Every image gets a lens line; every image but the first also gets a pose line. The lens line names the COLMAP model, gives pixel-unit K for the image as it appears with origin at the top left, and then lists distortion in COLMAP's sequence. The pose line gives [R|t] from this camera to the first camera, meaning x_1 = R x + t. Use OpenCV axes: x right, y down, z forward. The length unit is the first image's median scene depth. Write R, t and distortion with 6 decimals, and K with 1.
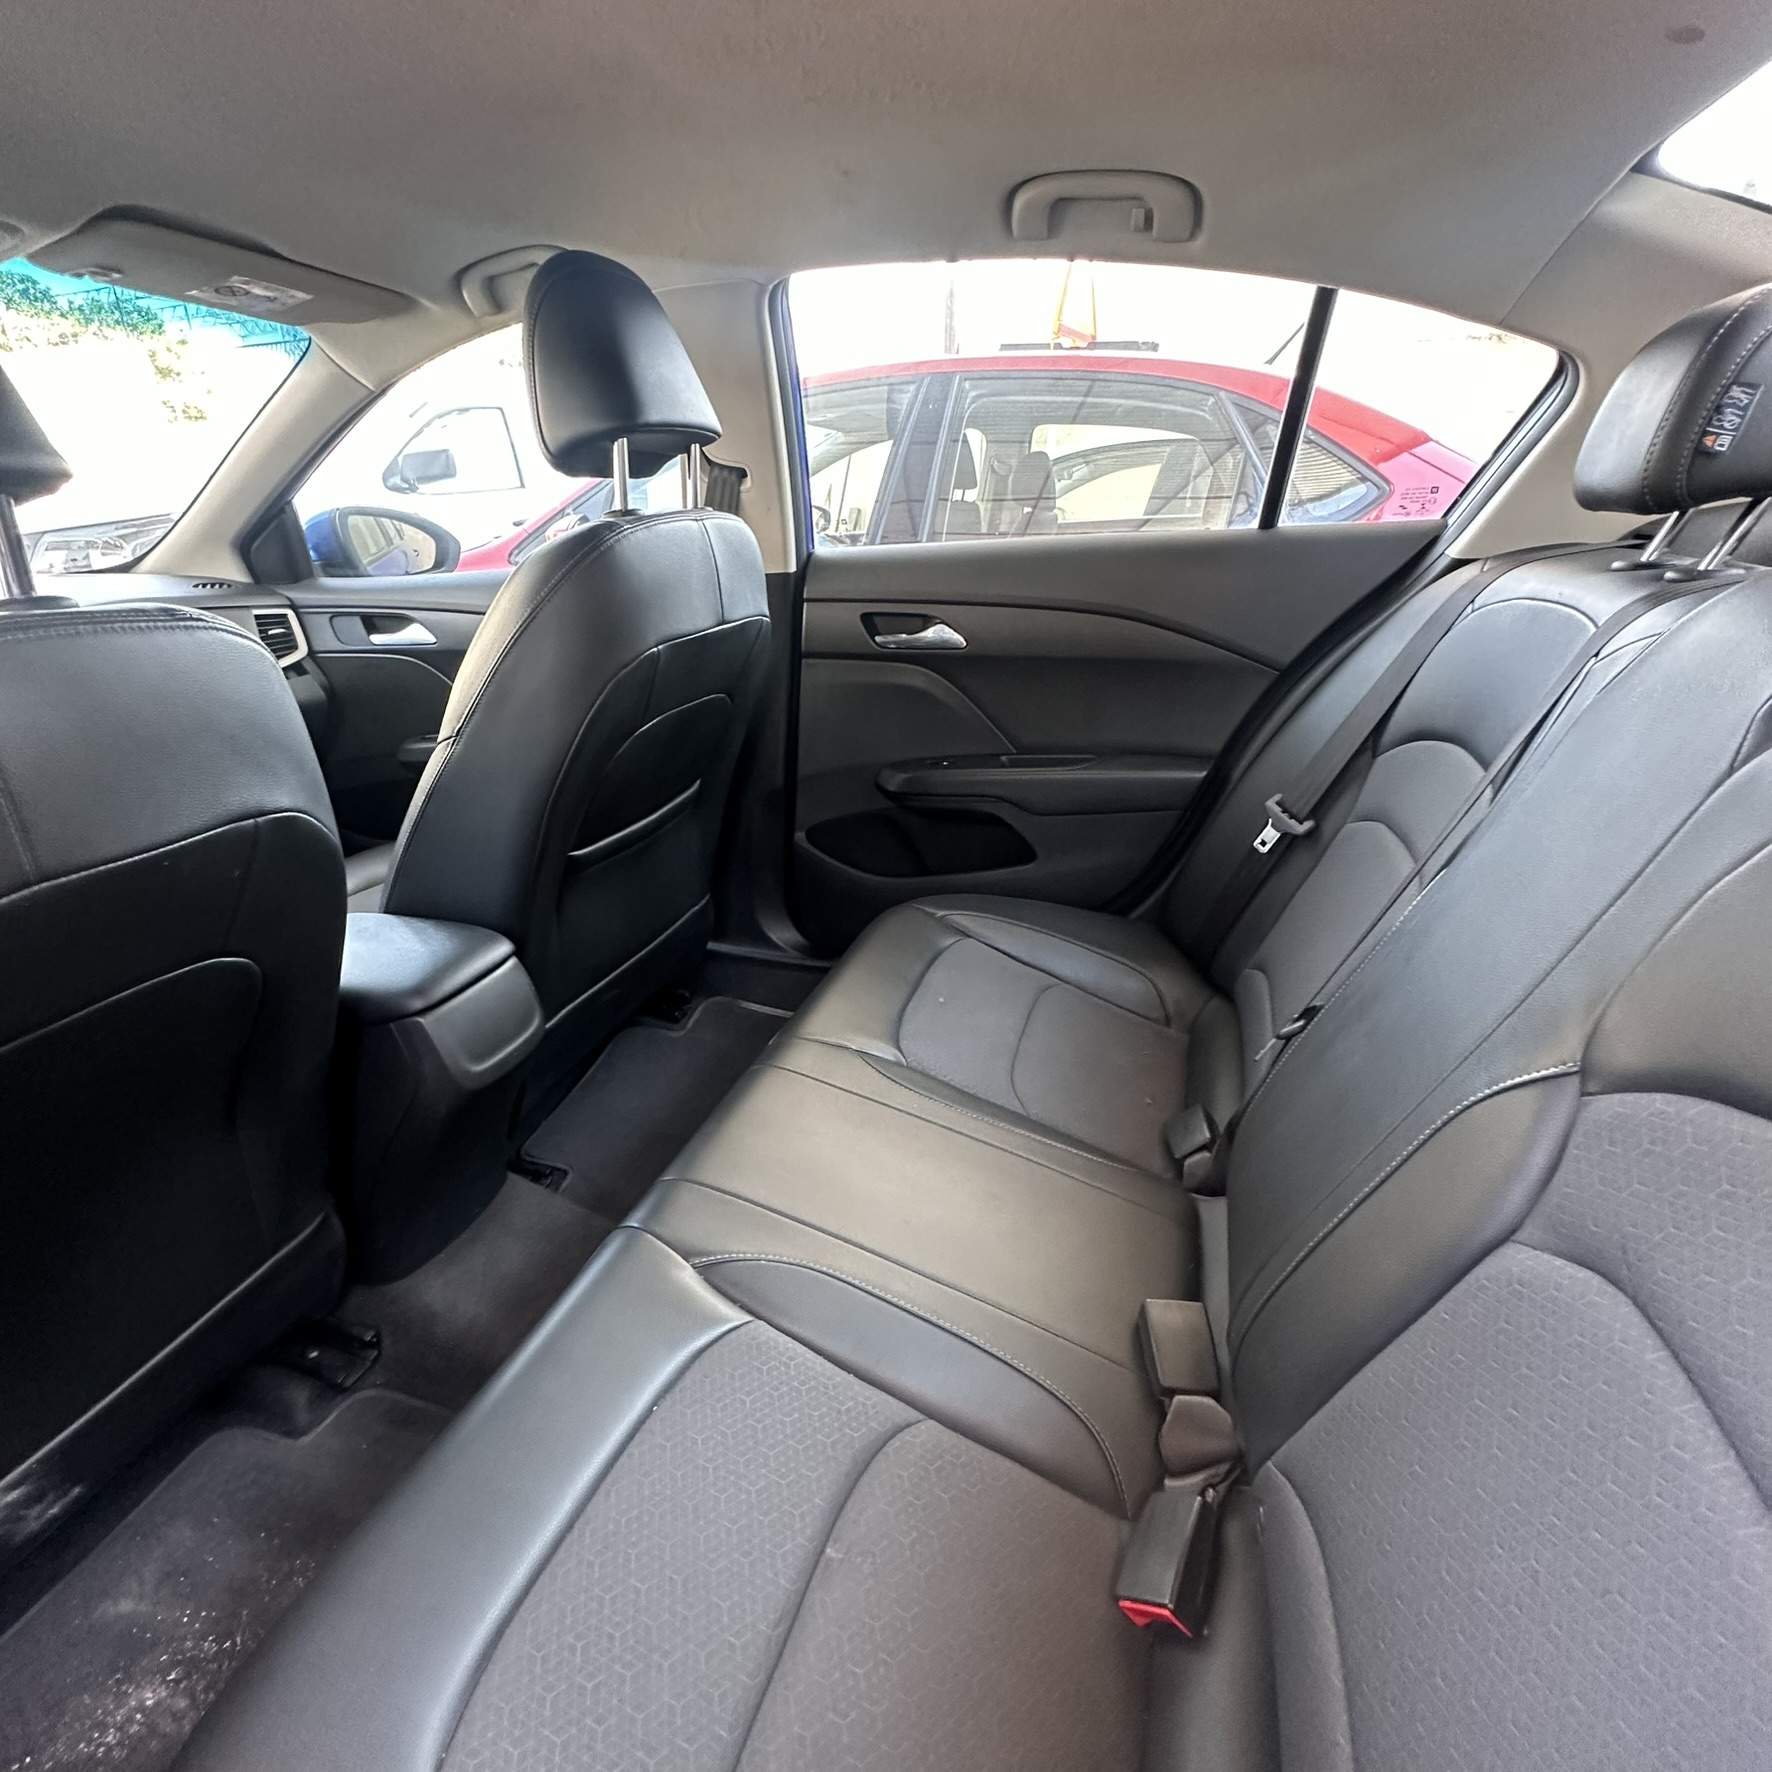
lens RADIAL K [[964.0, 0, 879.8], [0, 964.0, 879.9], [0, 0, 1]] dist [-0.005352, 0.001159]
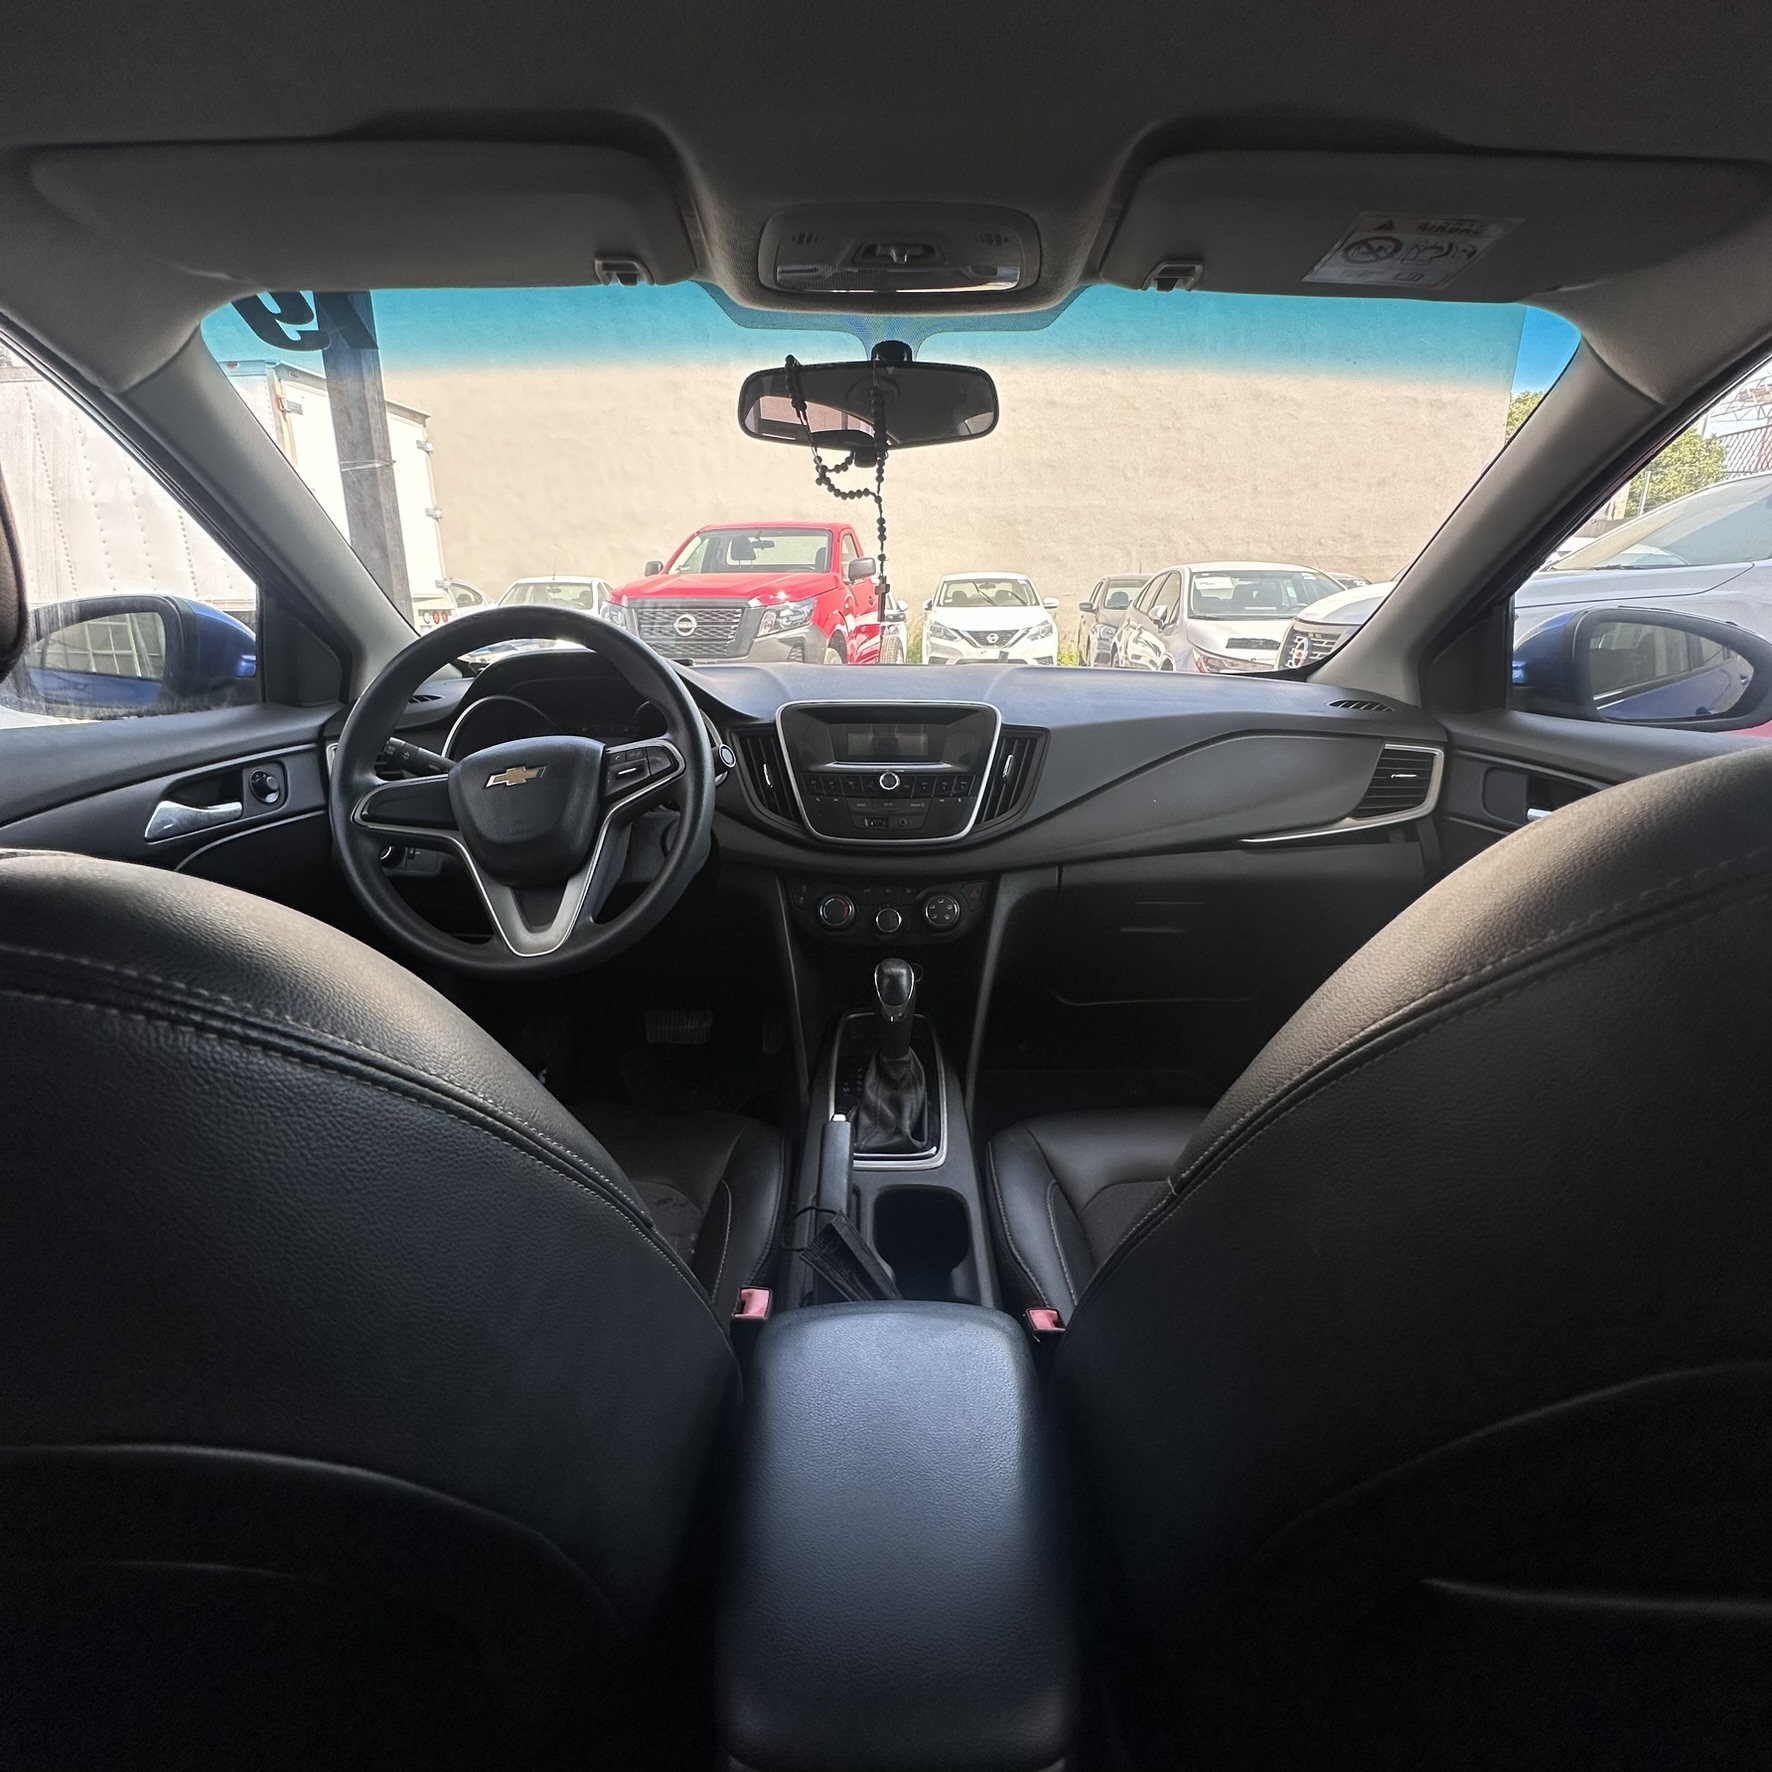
lens RADIAL K [[964.0, 0, 878.2], [0, 964.0, 877.8], [0, 0, 1]] dist [-0.005352, 0.001159]
pose [[0.323725, 0.278652, -0.904188, -0.084330], [-0.361151, 0.919682, 0.154125, -0.153882], [0.874513, 0.276654, 0.398360, 0.386447]]
